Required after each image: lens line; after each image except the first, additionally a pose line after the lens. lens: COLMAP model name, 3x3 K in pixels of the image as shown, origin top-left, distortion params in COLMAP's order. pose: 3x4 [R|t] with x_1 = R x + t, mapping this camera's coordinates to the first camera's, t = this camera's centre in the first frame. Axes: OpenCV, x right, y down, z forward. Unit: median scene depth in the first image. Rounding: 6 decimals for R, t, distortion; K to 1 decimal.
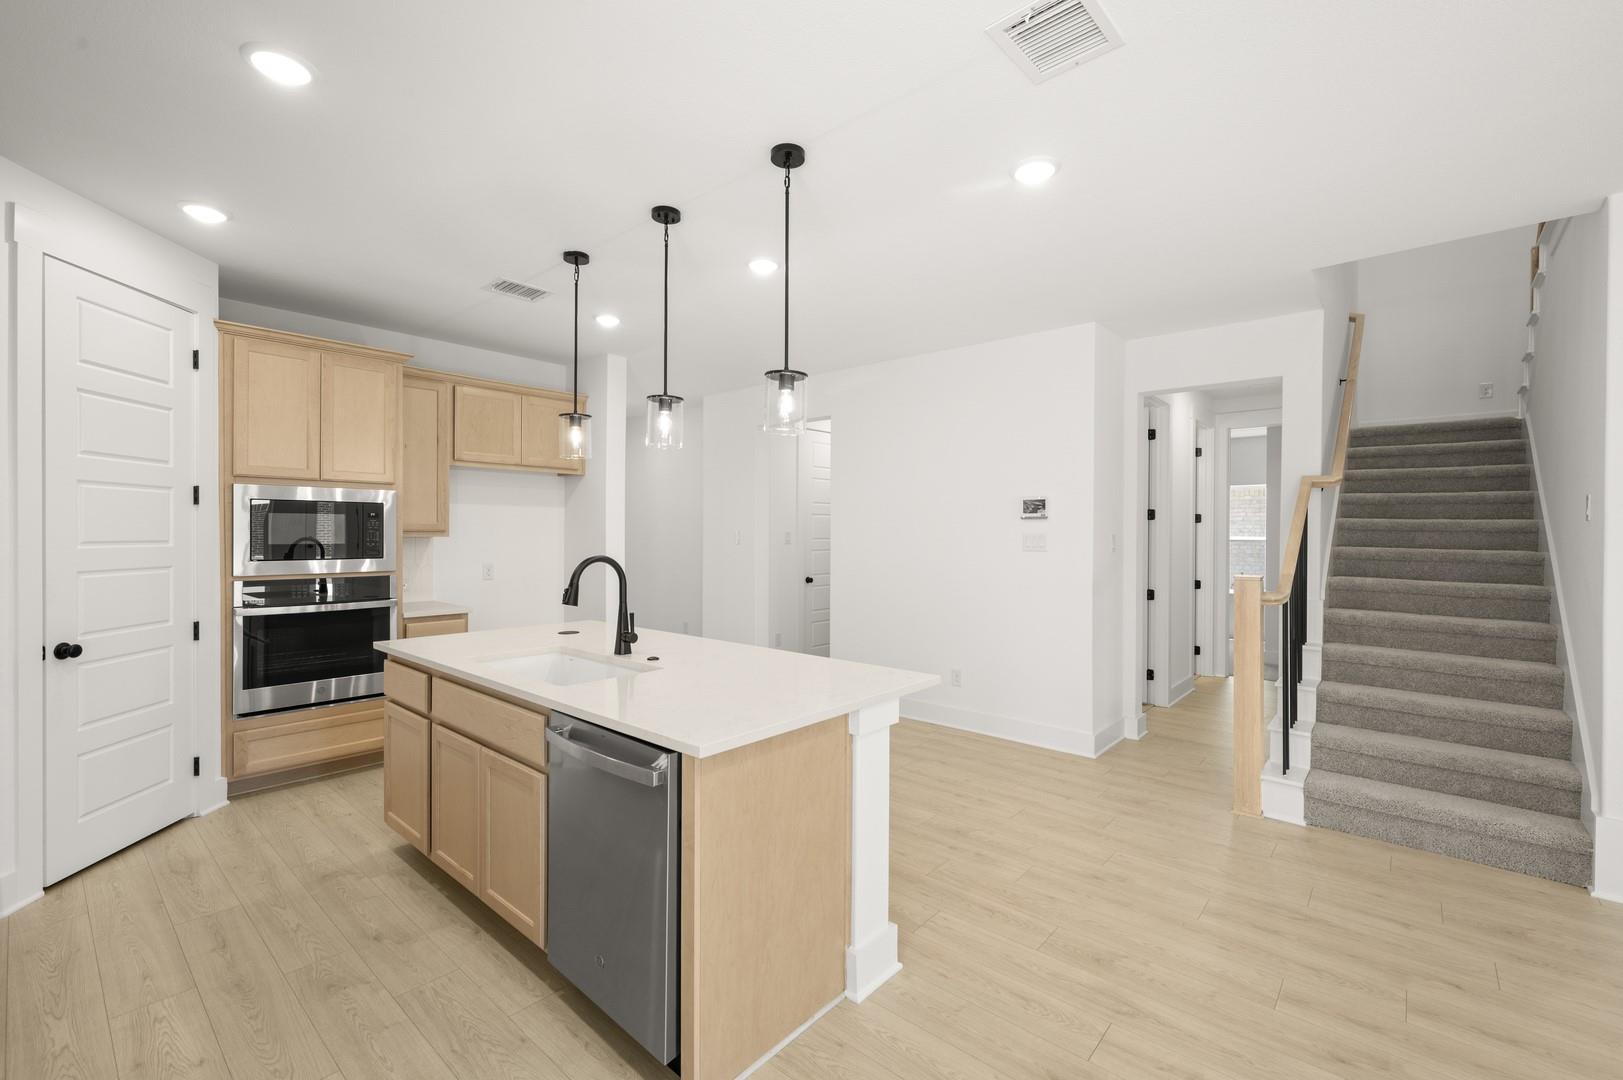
lens RADIAL K [[690.5, 0, 811.5], [0, 690.5, 540.0], [0, 0, 1]] dist [0.002189, -0.000162]
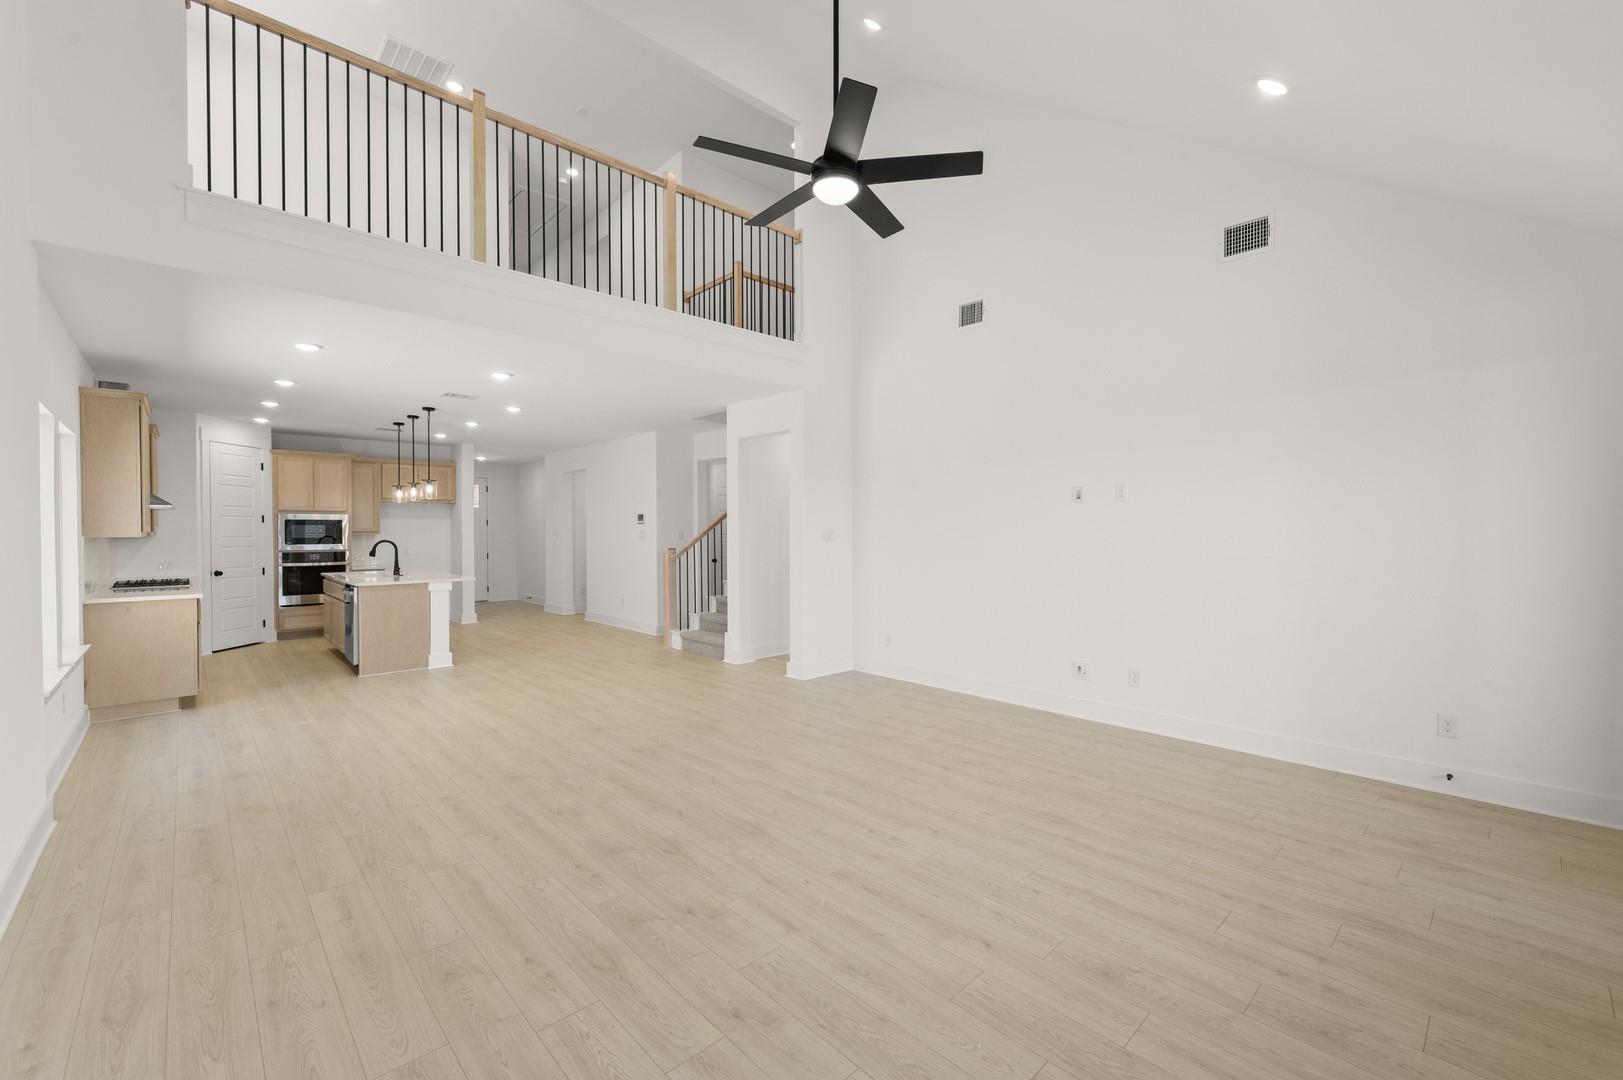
lens RADIAL K [[692.9, 0, 811.5], [0, 692.9, 540.0], [0, 0, 1]] dist [0.025595, 0.000154]
pose [[0.992742, -0.007681, -0.120016, 1.398257], [0.008070, 0.999964, 0.002756, 0.022618], [0.119991, -0.003704, 0.992768, -1.308281]]
